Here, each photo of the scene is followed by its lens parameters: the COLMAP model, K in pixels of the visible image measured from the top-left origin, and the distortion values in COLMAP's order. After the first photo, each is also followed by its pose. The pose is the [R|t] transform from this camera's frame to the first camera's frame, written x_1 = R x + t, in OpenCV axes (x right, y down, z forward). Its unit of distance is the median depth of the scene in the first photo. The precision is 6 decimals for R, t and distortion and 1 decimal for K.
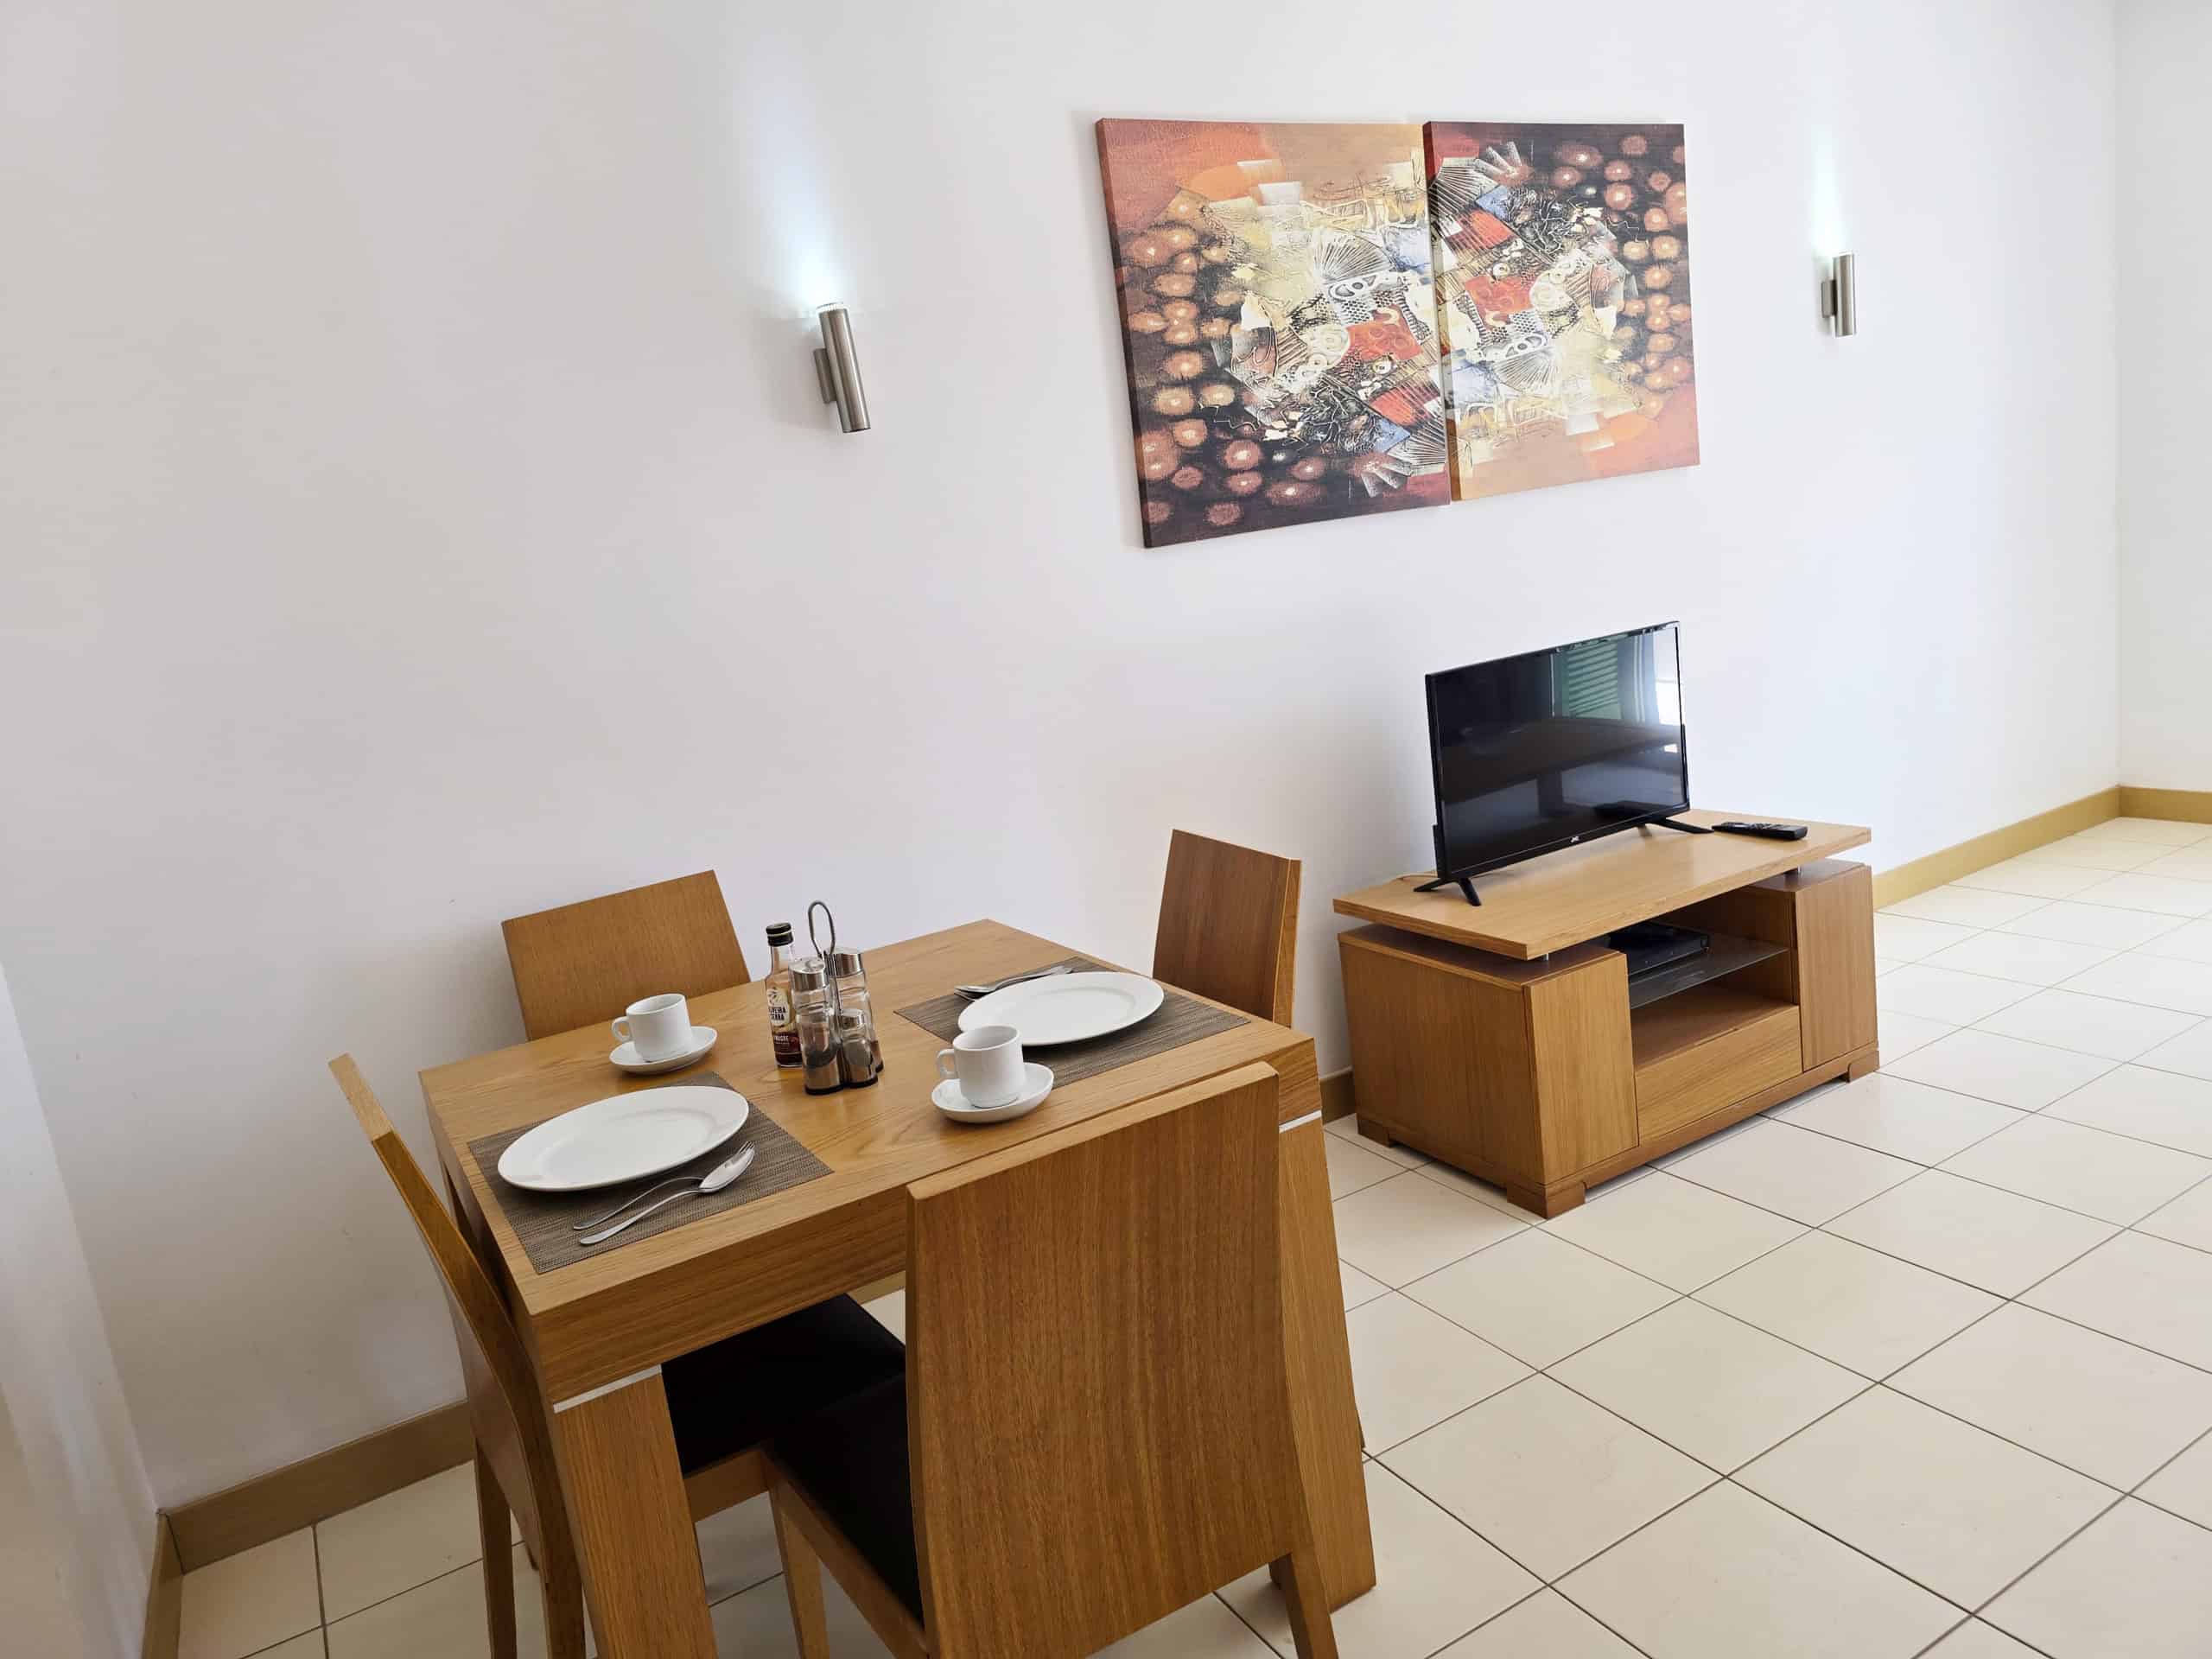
lens RADIAL K [[1501.2, 0, 1104.3], [0, 1501.2, 829.9], [0, 0, 1]] dist [0.028799, -0.011240]
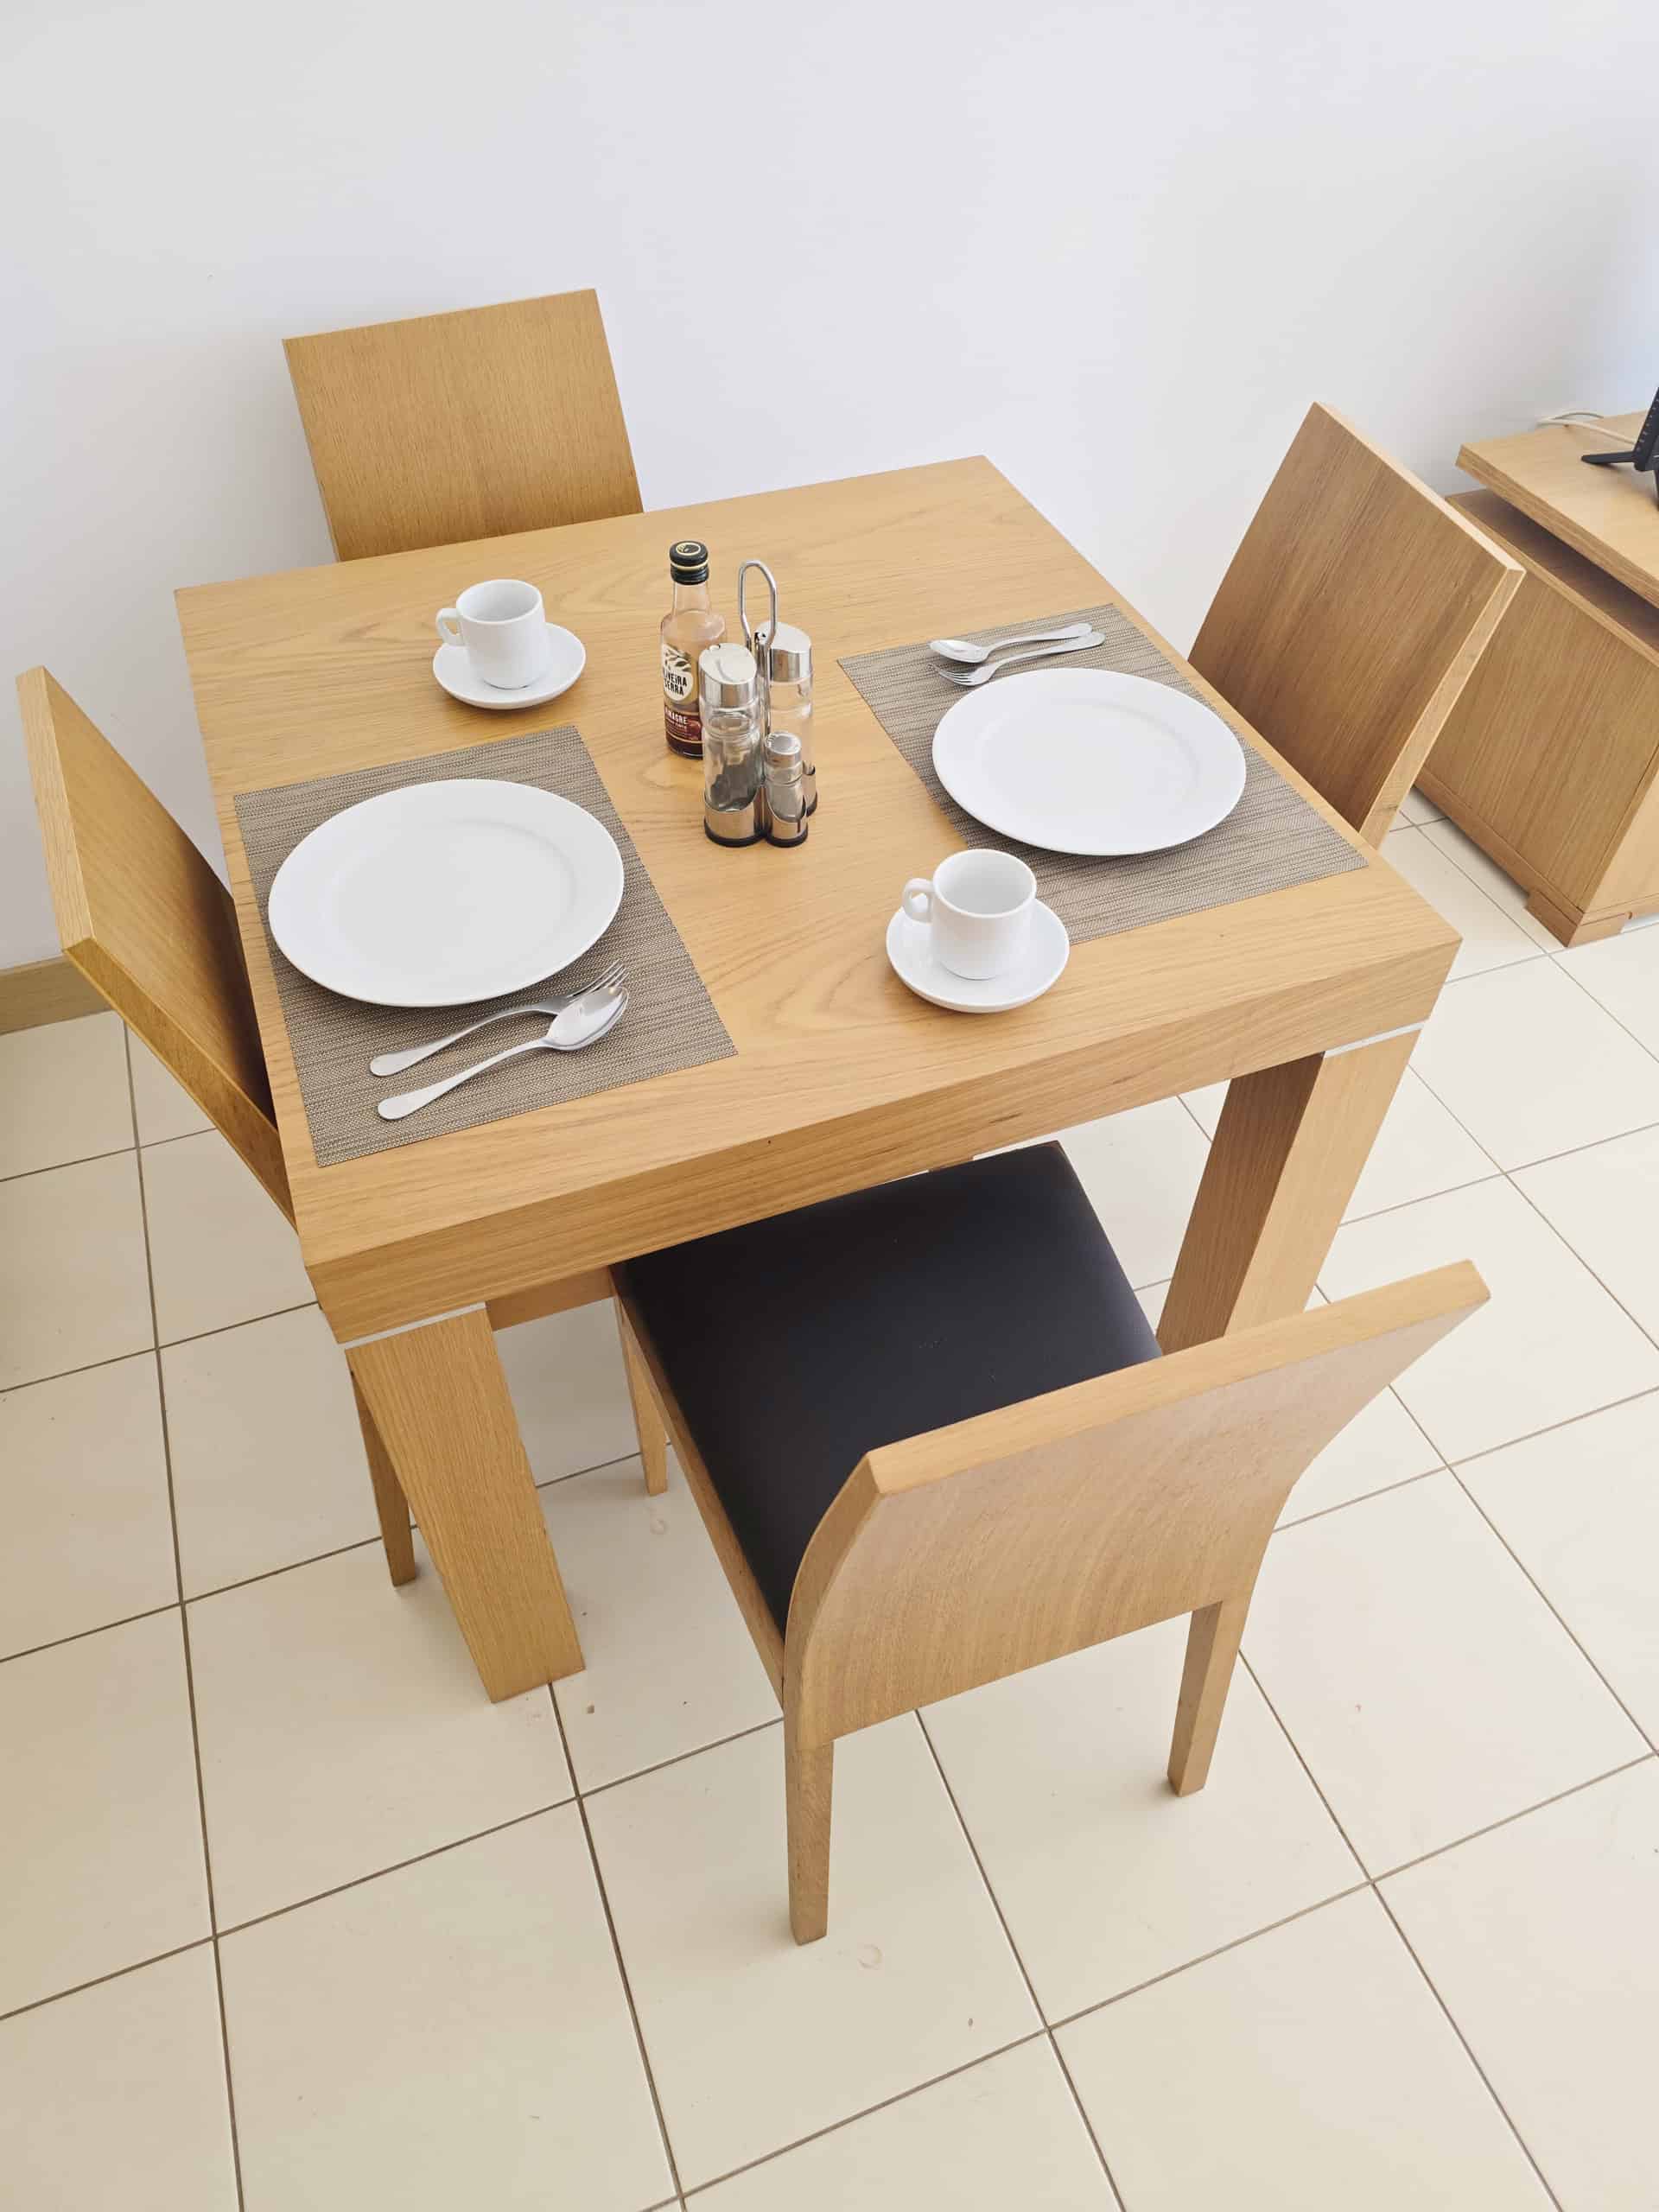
lens RADIAL K [[1501.2, 0, 826.6], [0, 1501.2, 1103.6], [0, 0, 1]] dist [0.028799, -0.011240]
pose [[0.977362, 0.211475, -0.006429, -0.106696], [-0.164814, 0.780061, 0.603607, -0.147860], [0.132663, -0.588883, 0.797256, 0.362071]]
